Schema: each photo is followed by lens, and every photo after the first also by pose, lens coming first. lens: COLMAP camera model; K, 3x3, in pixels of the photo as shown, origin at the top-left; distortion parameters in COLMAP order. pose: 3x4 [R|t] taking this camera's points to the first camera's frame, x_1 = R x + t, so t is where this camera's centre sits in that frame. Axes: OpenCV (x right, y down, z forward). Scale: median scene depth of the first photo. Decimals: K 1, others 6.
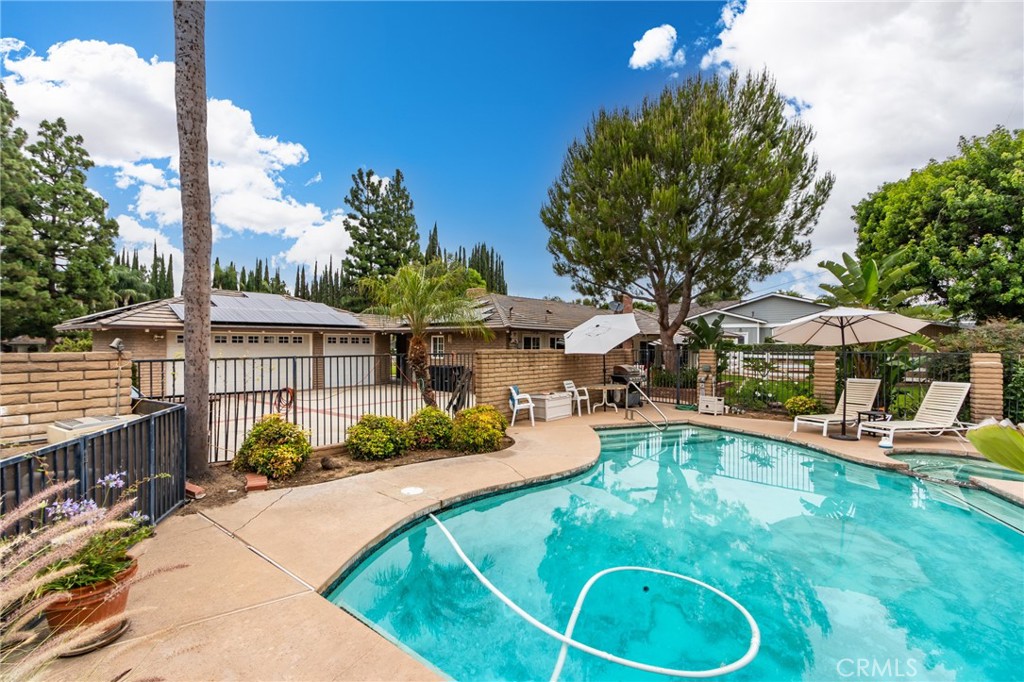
lens RADIAL K [[466.4, 0, 509.0], [0, 466.4, 342.8], [0, 0, 1]] dist [0.002770, -0.001239]
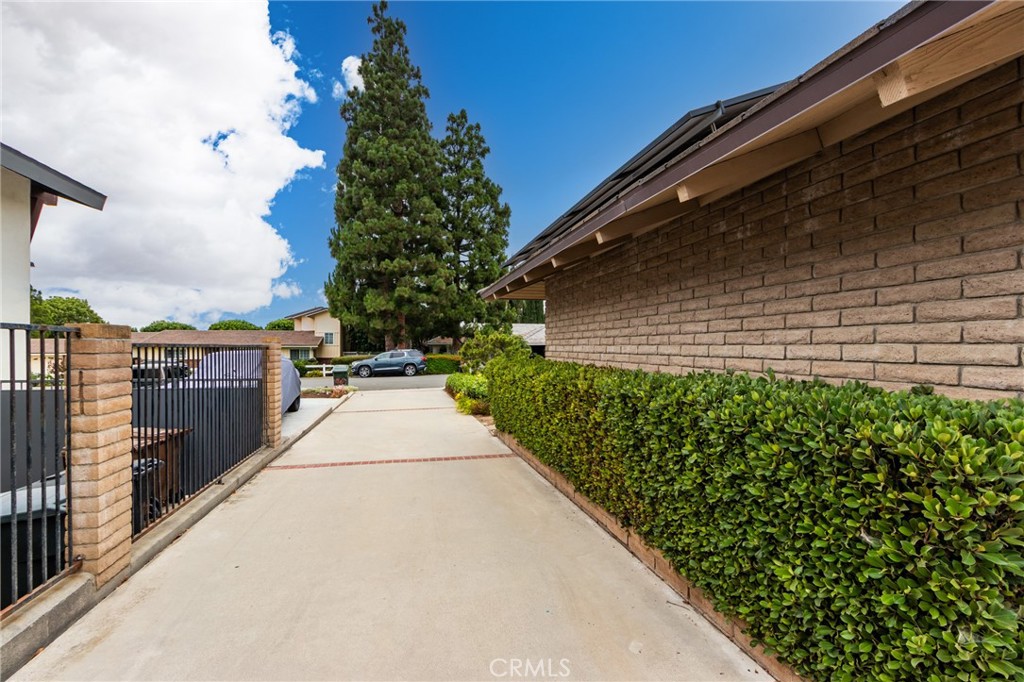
lens RADIAL K [[466.4, 0, 512.9], [0, 466.4, 343.6], [0, 0, 1]] dist [0.002770, -0.001239]
pose [[0.798426, -0.005530, -0.602067, -0.307525], [0.003228, 0.999983, -0.004905, 0.006223], [0.602084, 0.001973, 0.798430, 0.300447]]
